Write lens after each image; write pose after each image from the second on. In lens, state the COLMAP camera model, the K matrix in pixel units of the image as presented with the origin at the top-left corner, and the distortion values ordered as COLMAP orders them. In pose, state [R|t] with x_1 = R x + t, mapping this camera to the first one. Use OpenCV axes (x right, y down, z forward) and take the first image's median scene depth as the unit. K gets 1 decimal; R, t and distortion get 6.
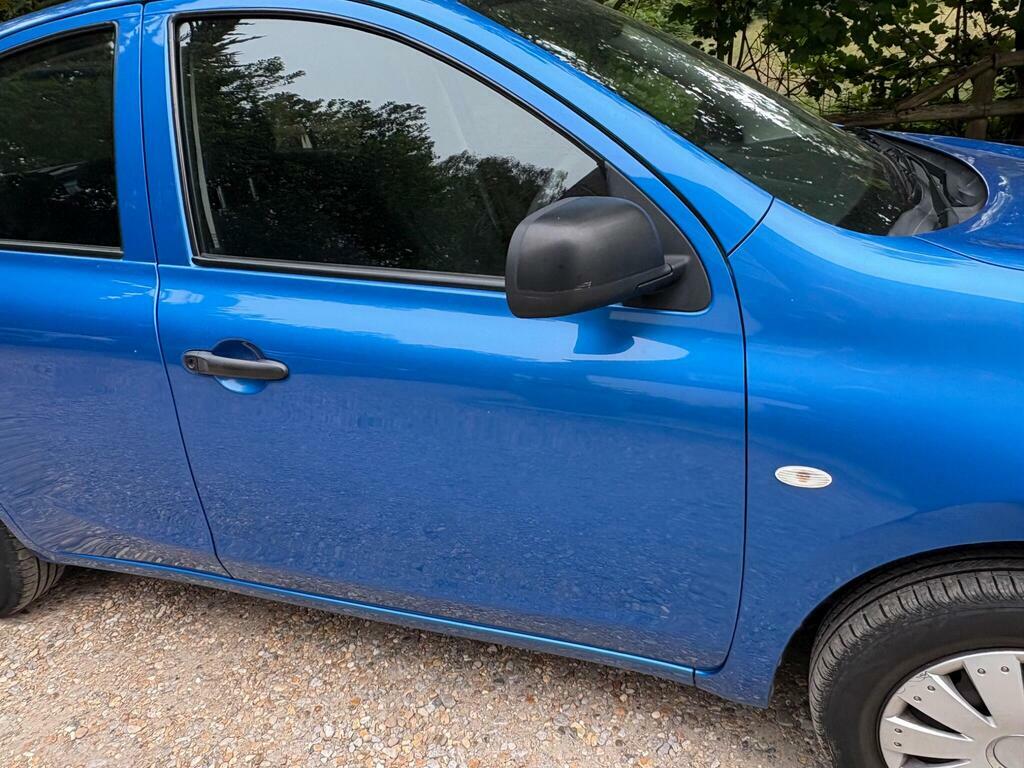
lens RADIAL K [[753.8, 0, 512.0], [0, 753.8, 384.0], [0, 0, 1]] dist [-0.000389, 0.001871]
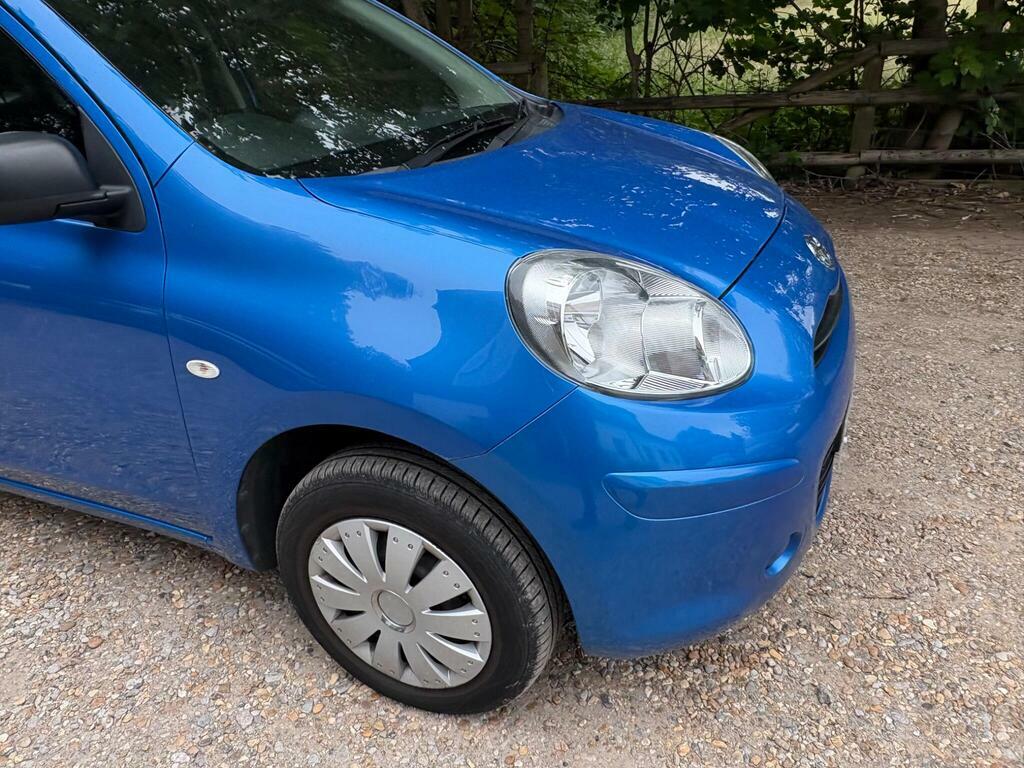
lens RADIAL K [[763.3, 0, 512.0], [0, 763.3, 384.0], [0, 0, 1]] dist [0.004838, -0.000268]
pose [[0.997260, 0.067711, -0.029785, 0.590782], [-0.066565, 0.997062, 0.037908, 0.040586], [0.032264, -0.035822, 0.998837, -0.166370]]
